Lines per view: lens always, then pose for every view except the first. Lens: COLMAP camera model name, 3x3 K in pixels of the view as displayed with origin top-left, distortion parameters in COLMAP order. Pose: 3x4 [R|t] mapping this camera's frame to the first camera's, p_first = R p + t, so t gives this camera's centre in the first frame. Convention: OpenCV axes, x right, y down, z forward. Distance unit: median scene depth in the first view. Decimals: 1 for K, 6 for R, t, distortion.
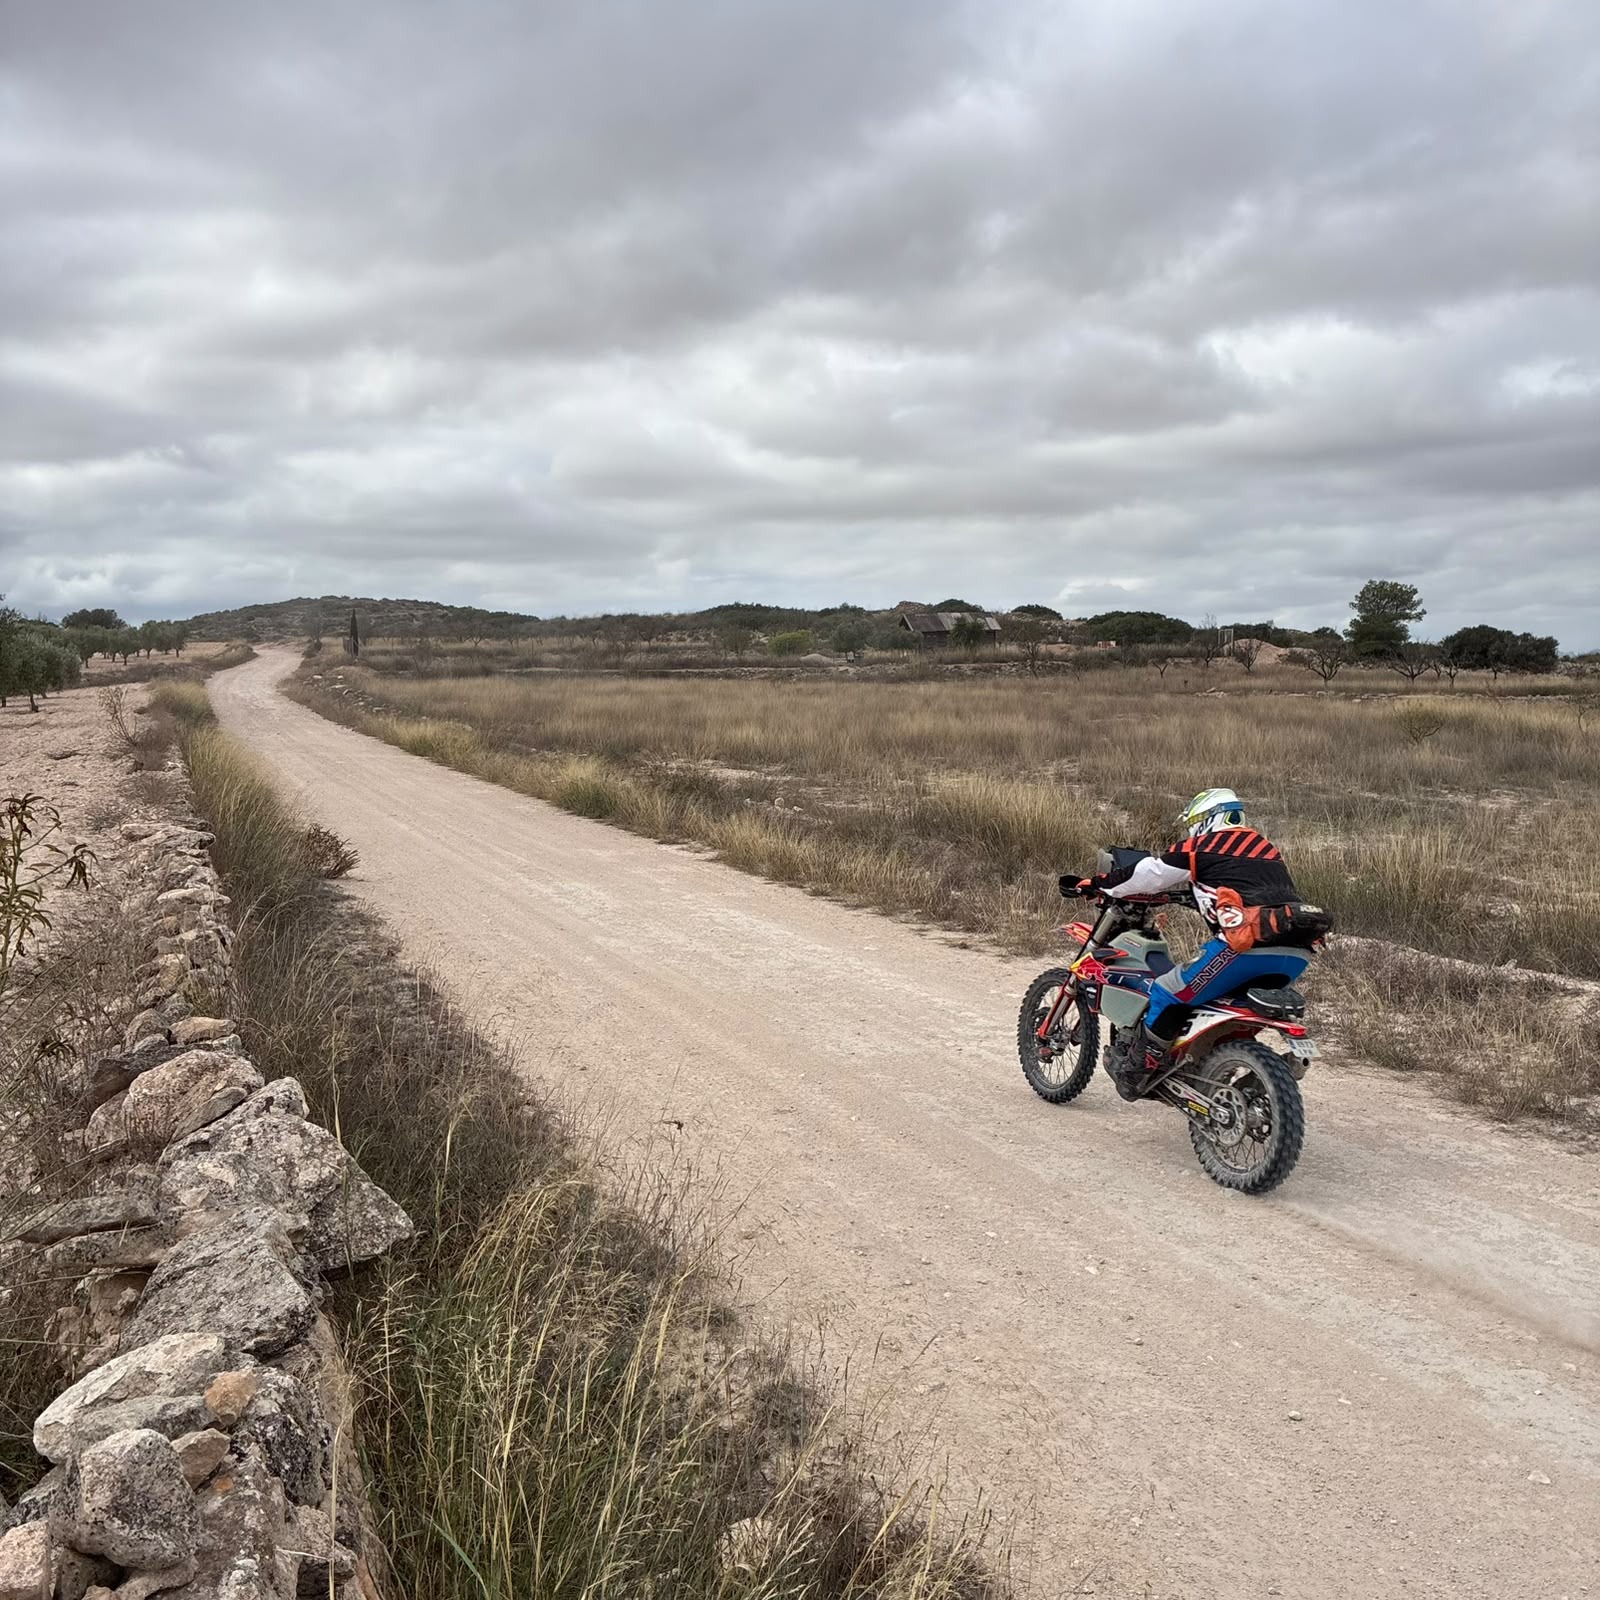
lens RADIAL K [[1615.5, 0, 837.1], [0, 1615.5, 739.1], [0, 0, 1]] dist [0.092391, -0.249107]
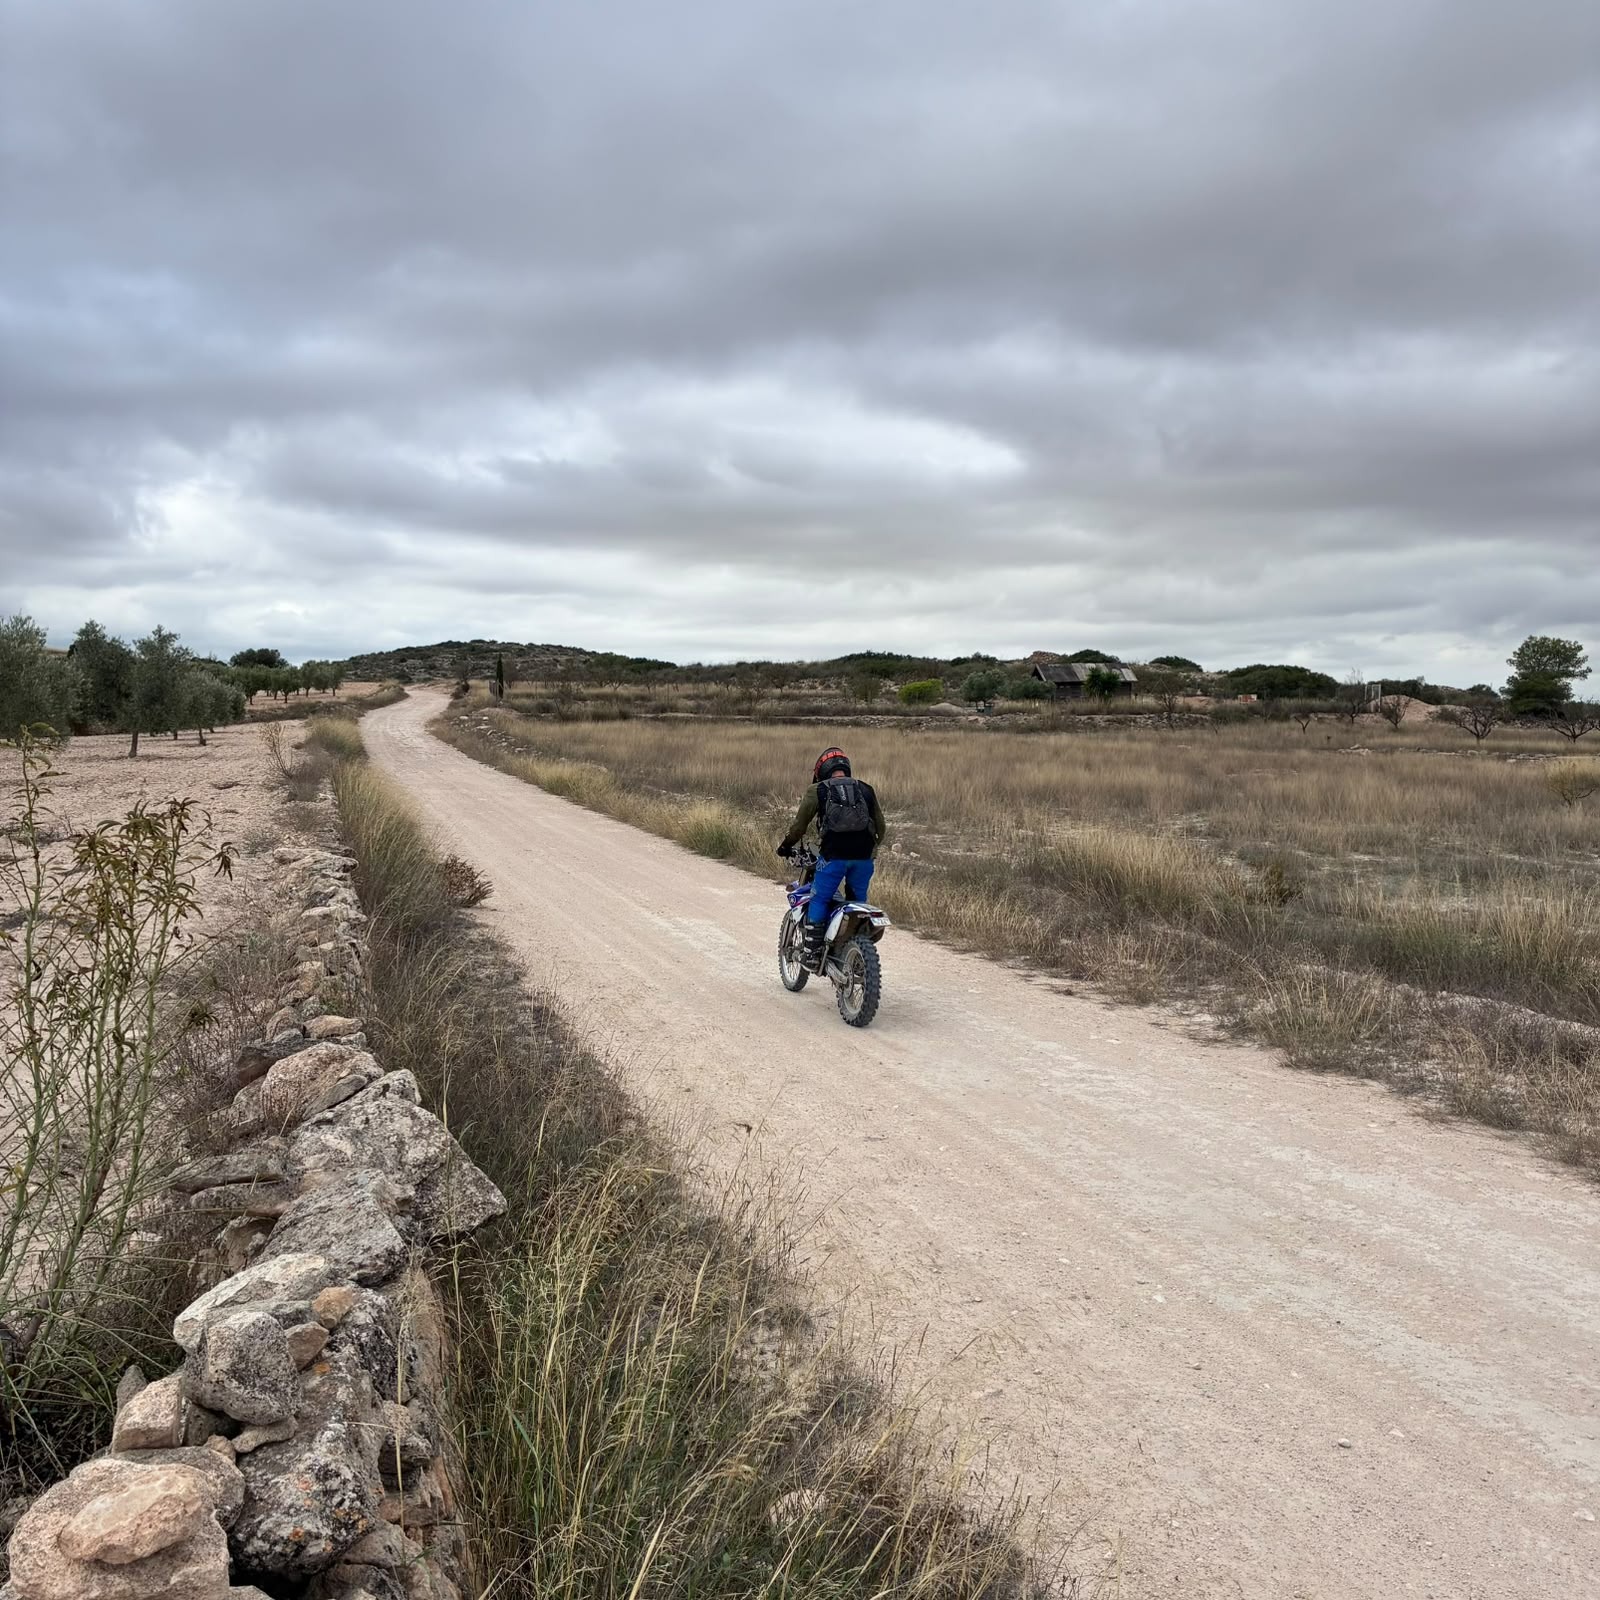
lens RADIAL K [[1642.7, 0, 789.8], [0, 1642.7, 796.5], [0, 0, 1]] dist [0.026650, -0.010798]
pose [[0.992824, 0.022650, -0.117416, 0.013844], [-0.022276, 0.999742, 0.004502, 0.002991], [0.117488, -0.001854, 0.993073, -0.022291]]
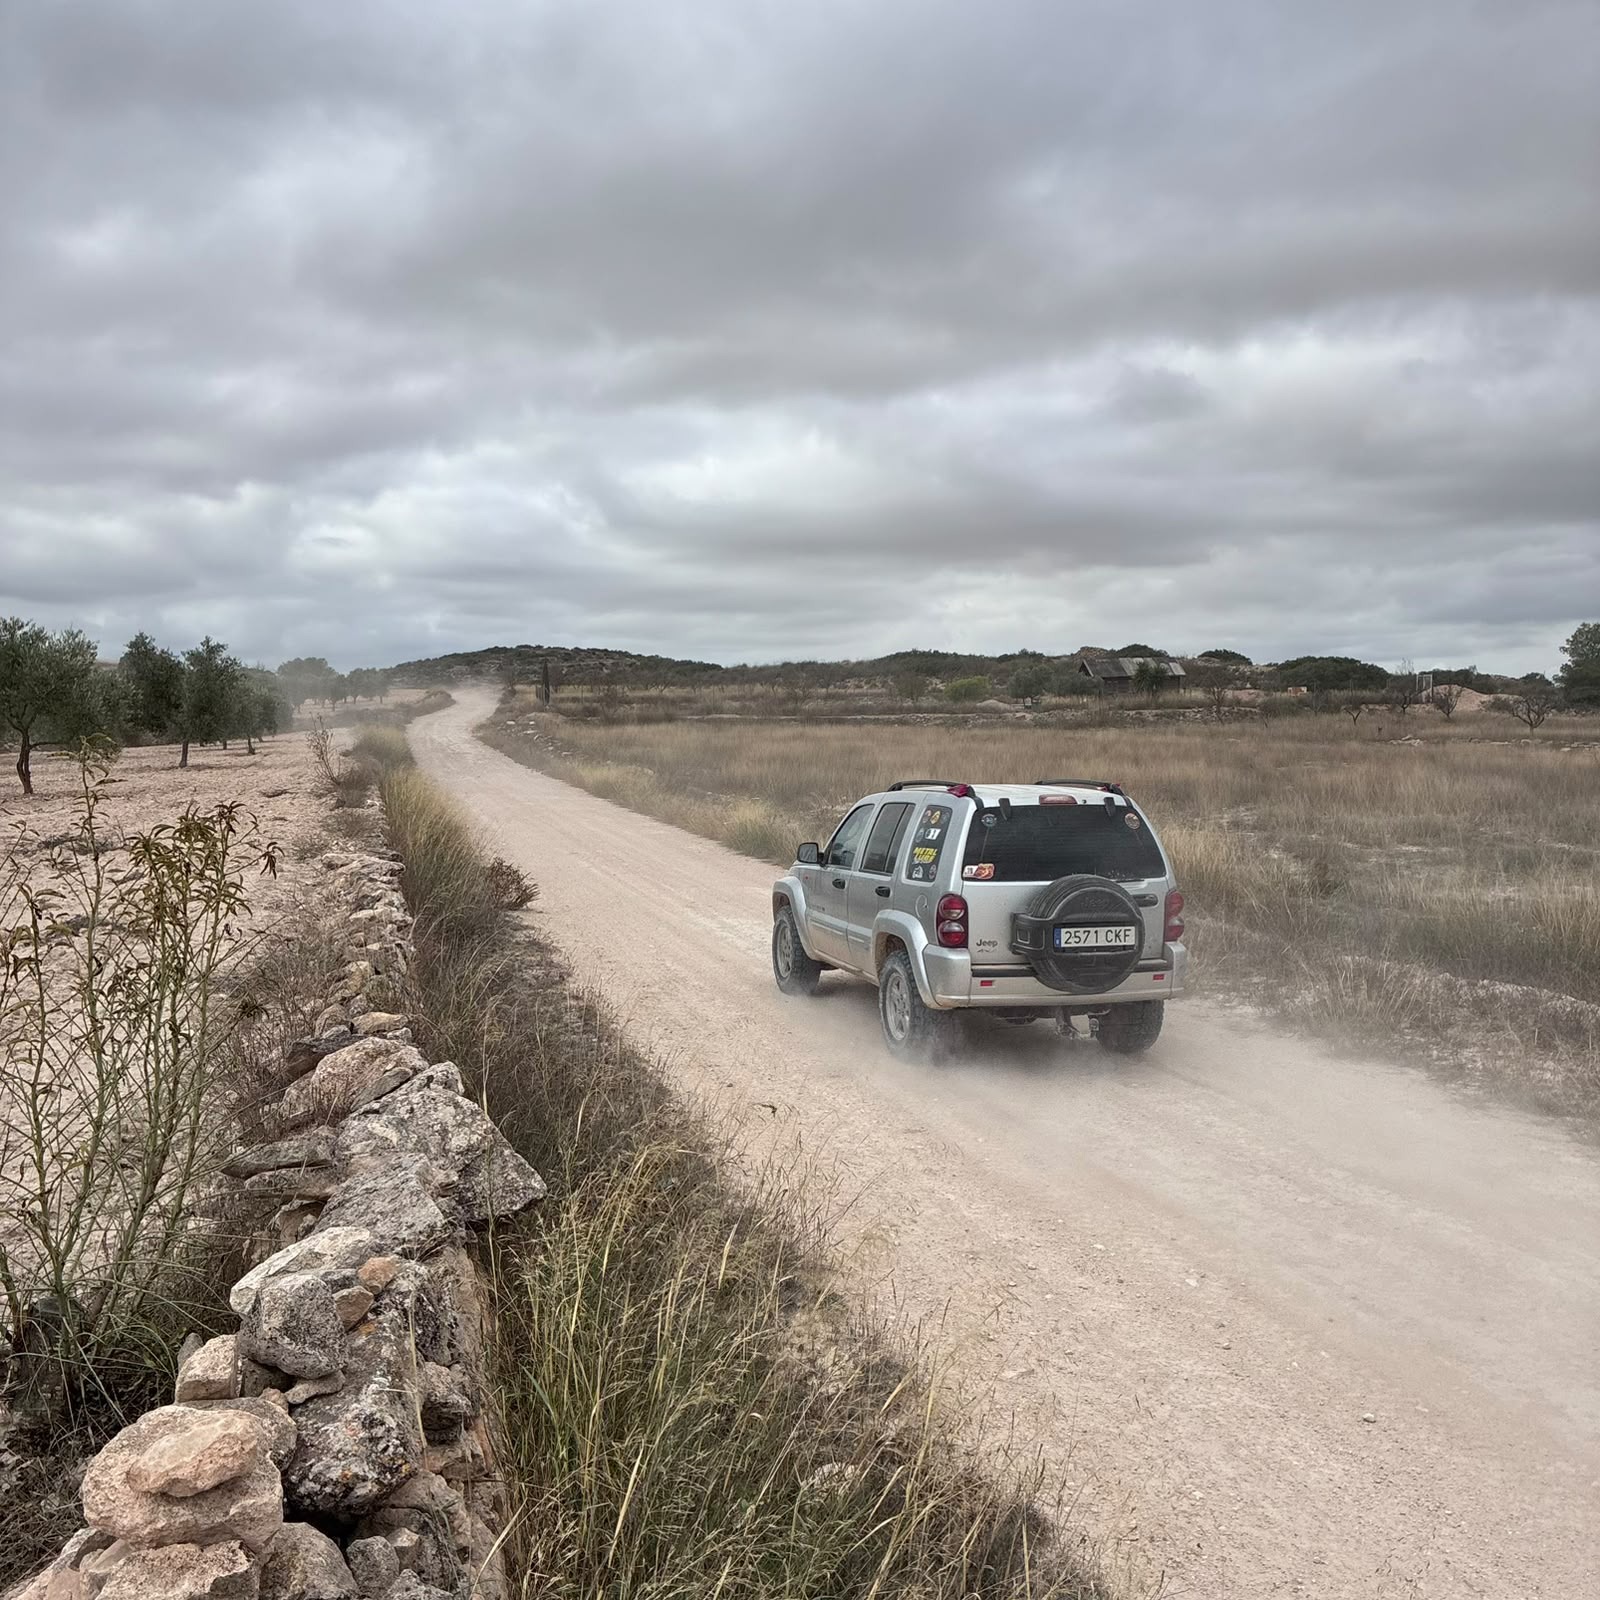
lens RADIAL K [[1666.9, 0, 809.7], [0, 1666.9, 783.1], [0, 0, 1]] dist [0.023760, -0.011892]
pose [[0.990428, 0.006510, -0.137875, 0.020803], [-0.007138, 0.999966, -0.004057, 0.003819], [0.137843, 0.005002, 0.990441, -0.035757]]
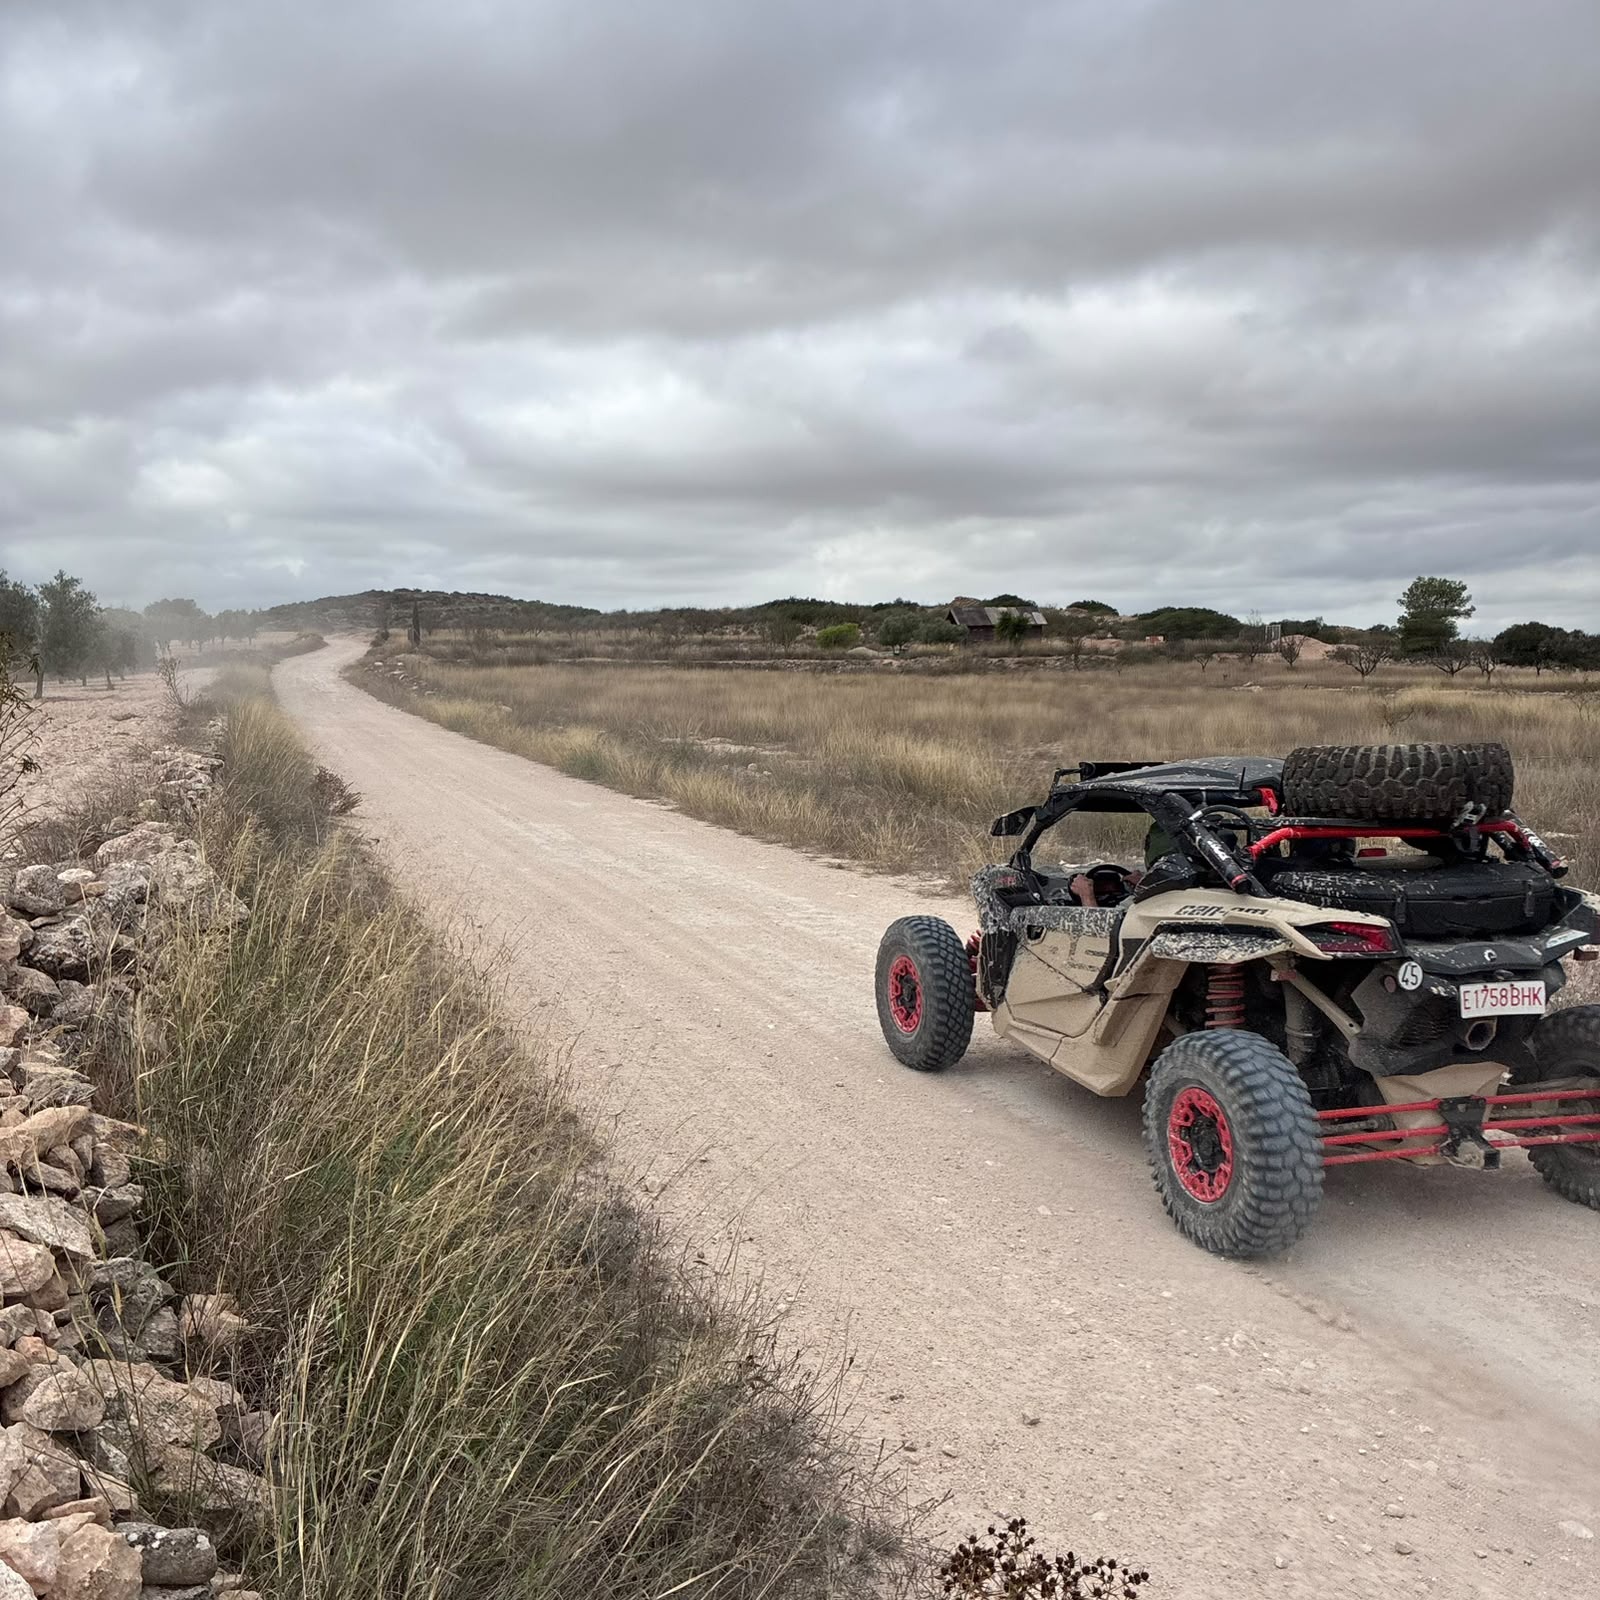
lens RADIAL K [[1877.5, 0, 972.9], [0, 1877.5, 871.6], [0, 0, 1]] dist [0.079098, -0.040787]
pose [[0.998435, 0.011594, -0.054711, 0.151617], [-0.008826, 0.998682, 0.050566, 0.035060], [0.055225, -0.050004, 0.997221, -0.235699]]
